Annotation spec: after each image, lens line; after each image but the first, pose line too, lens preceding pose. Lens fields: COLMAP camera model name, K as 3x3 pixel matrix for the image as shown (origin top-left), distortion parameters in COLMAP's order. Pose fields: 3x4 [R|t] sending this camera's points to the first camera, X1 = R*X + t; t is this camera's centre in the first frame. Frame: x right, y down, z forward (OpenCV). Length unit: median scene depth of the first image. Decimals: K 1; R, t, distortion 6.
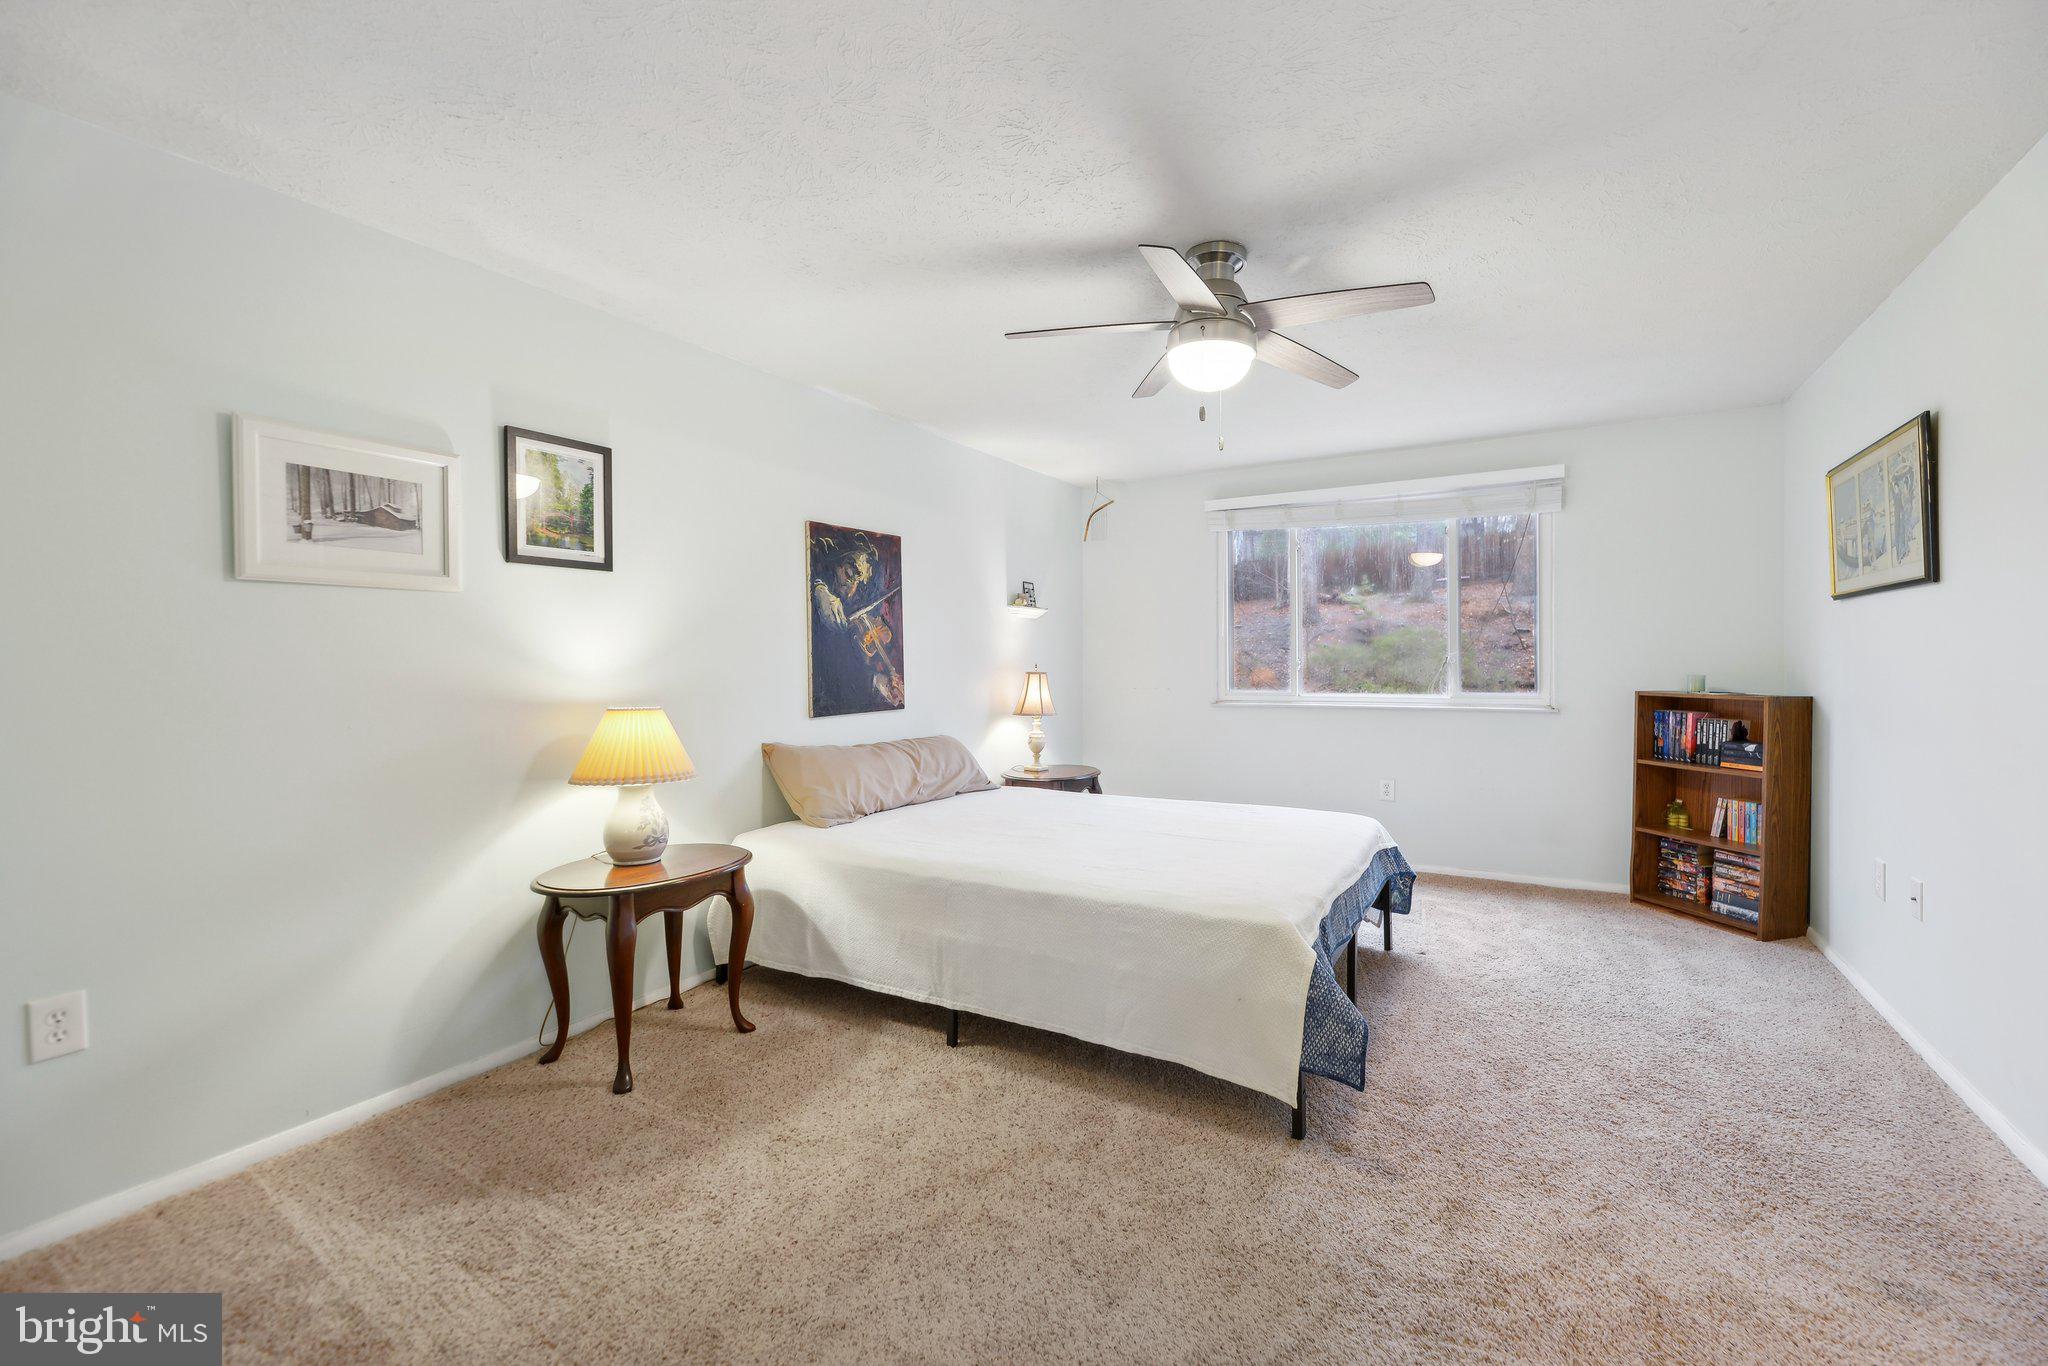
lens RADIAL K [[838.5, 0, 1042.1], [0, 838.5, 678.2], [0, 0, 1]] dist [0.001048, -0.000503]
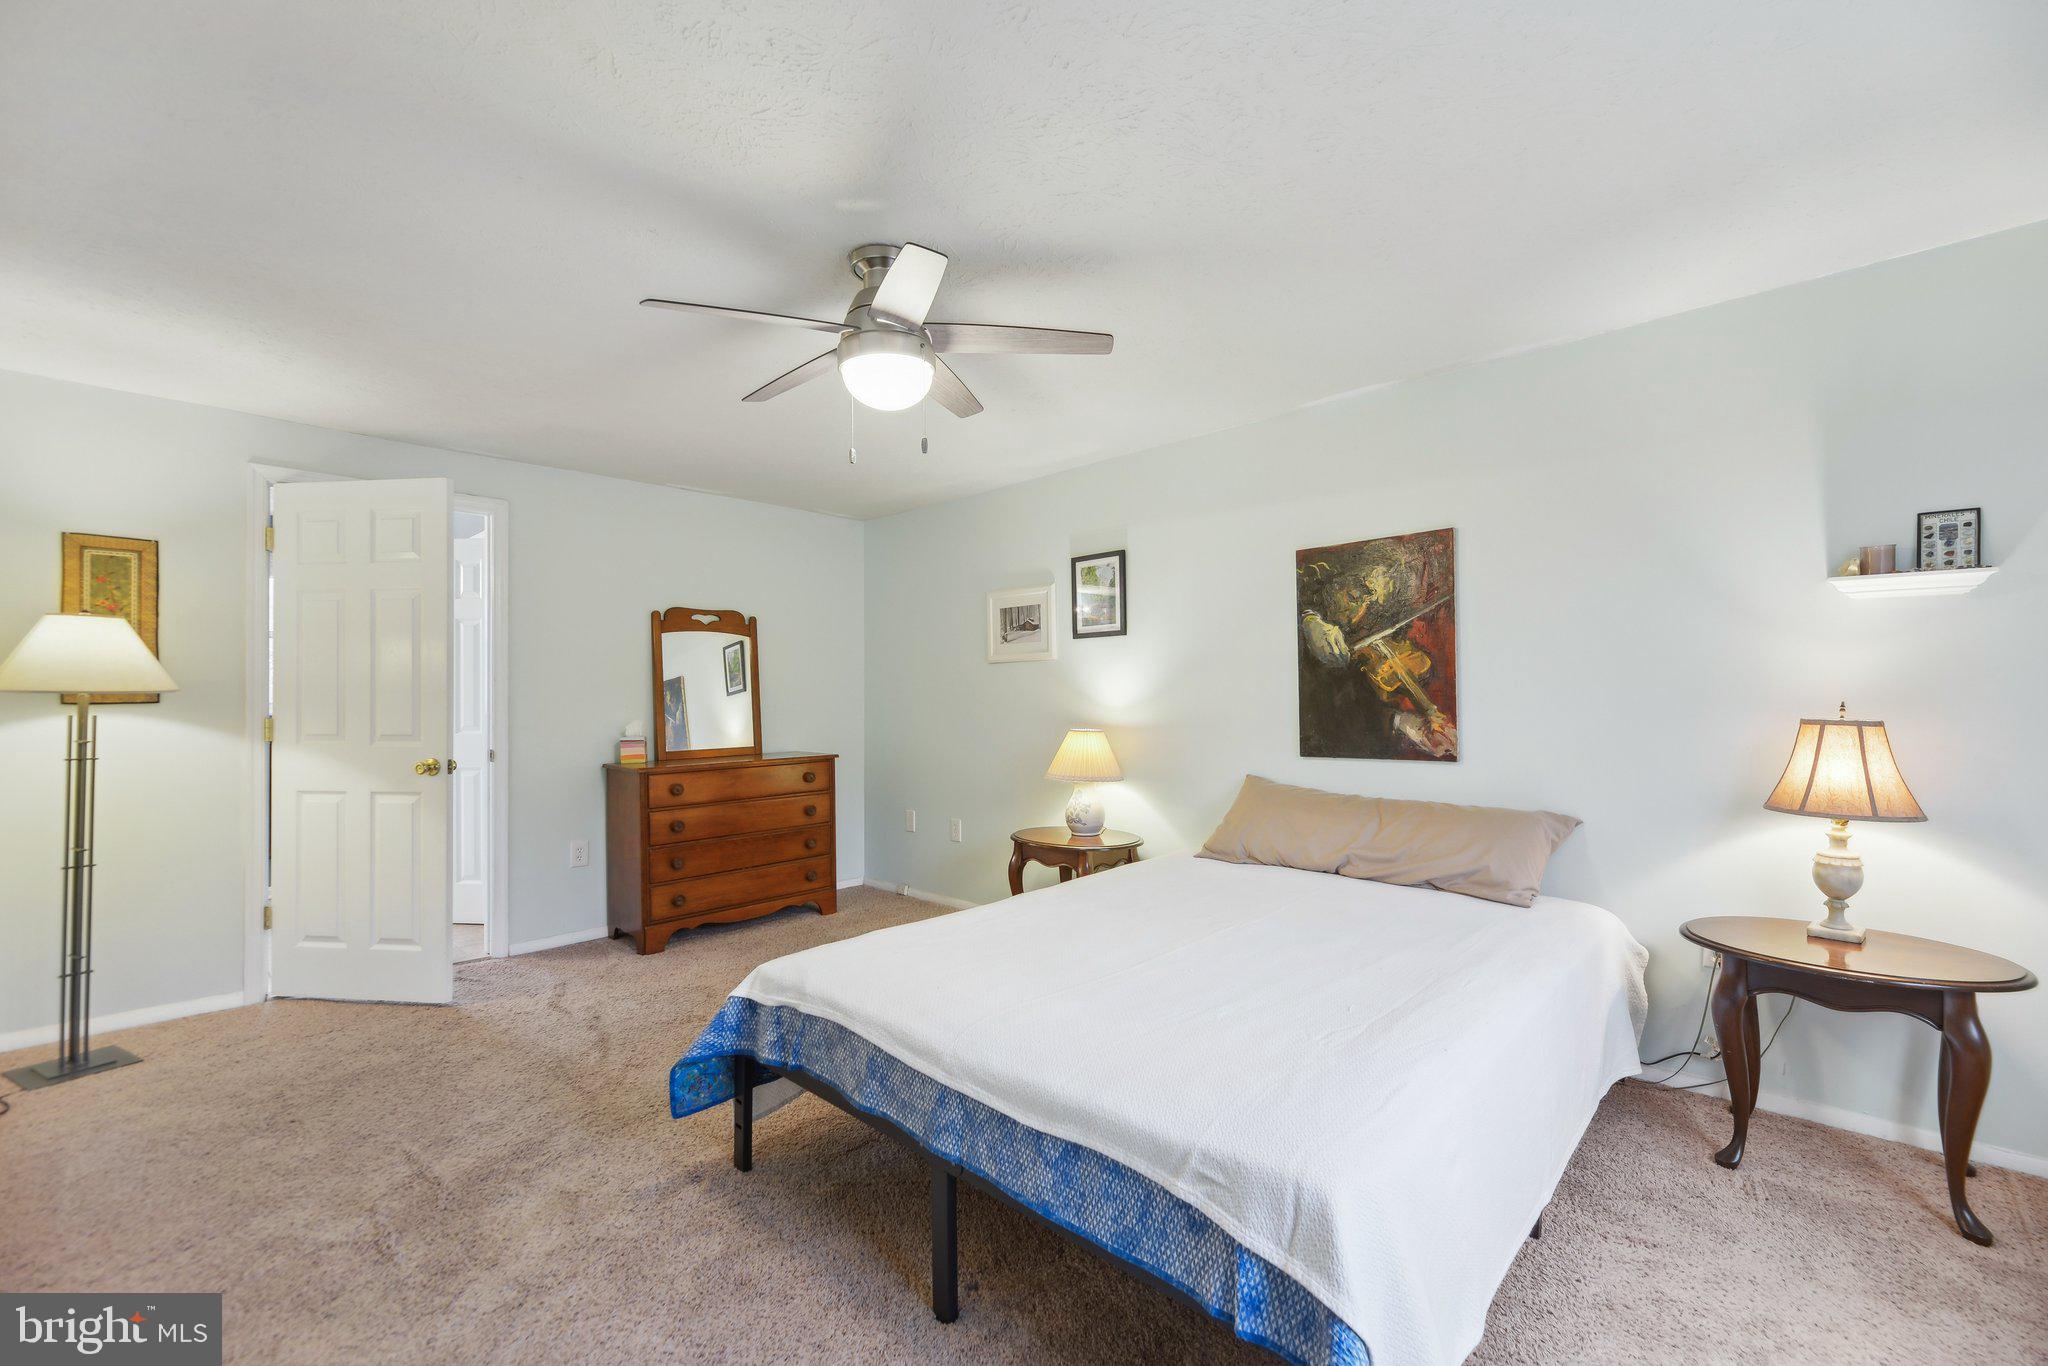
lens RADIAL K [[838.5, 0, 1042.1], [0, 838.5, 678.2], [0, 0, 1]] dist [0.001048, -0.000503]
pose [[-0.212835, -0.001325, -0.977087, 0.671223], [0.001091, 0.999998, -0.001594, -0.038008], [0.977088, -0.001405, -0.212833, 0.857340]]
